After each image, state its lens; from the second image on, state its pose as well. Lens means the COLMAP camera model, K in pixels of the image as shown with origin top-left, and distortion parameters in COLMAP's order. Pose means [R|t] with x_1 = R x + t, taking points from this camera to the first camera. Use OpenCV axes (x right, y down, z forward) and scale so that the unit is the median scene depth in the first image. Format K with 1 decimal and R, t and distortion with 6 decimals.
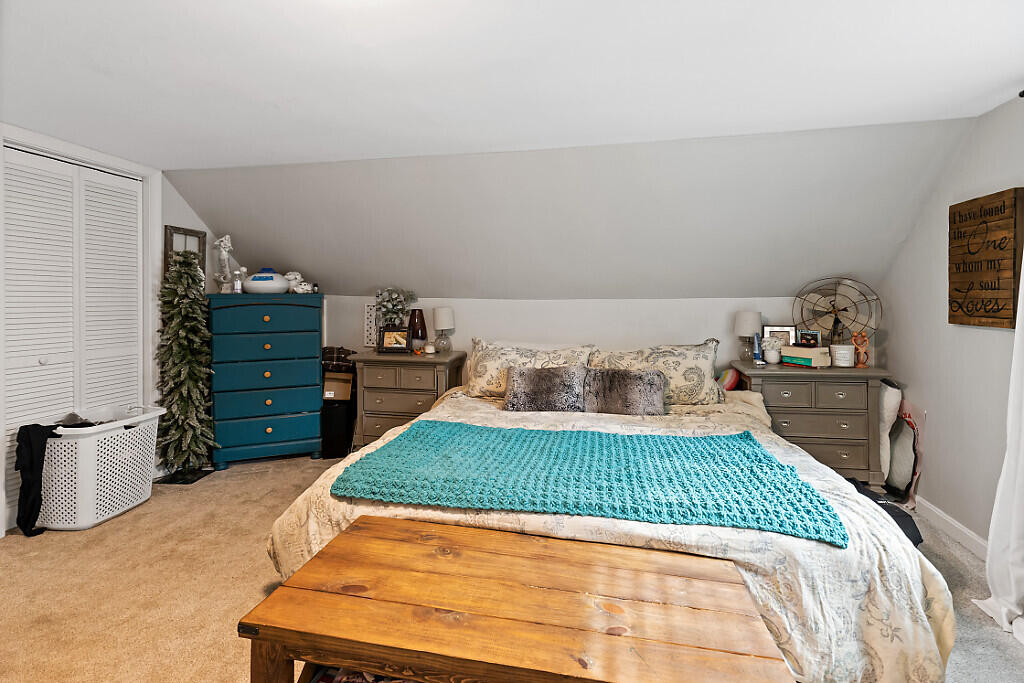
lens RADIAL K [[472.1, 0, 513.6], [0, 472.1, 301.3], [0, 0, 1]] dist [0.015292, 0.000046]
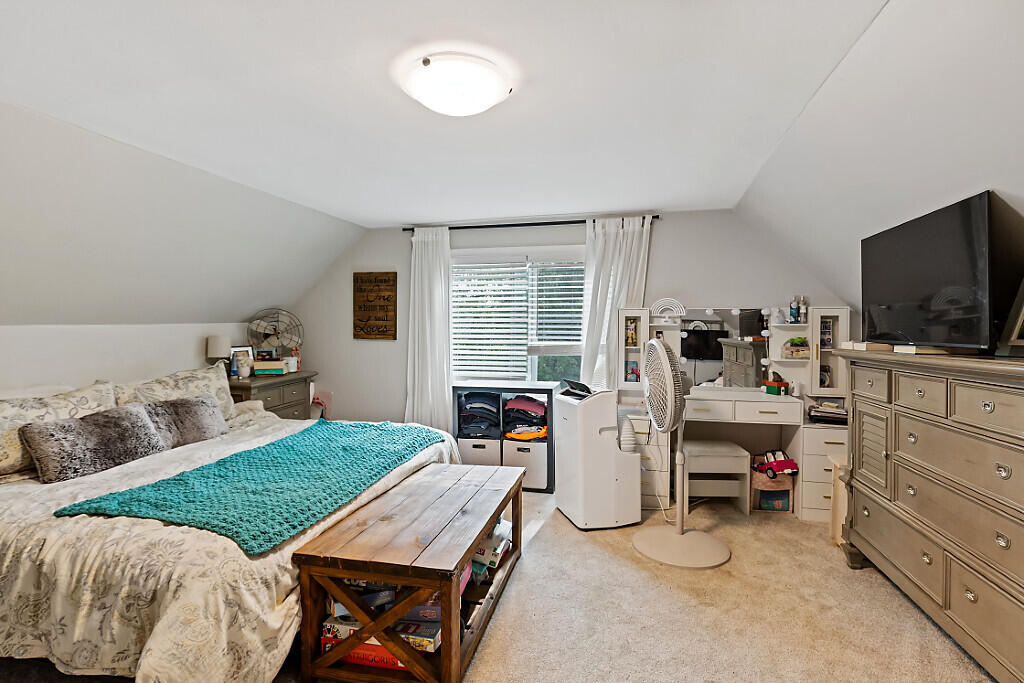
lens RADIAL K [[476.3, 0, 512.0], [0, 476.3, 329.0], [0, 0, 1]] dist [0.002937, 0.000119]
pose [[0.047322, -0.010410, 0.998825, -0.818905], [-0.004678, 0.999932, 0.010644, -0.011993], [-0.998869, -0.005176, 0.047270, 0.330881]]
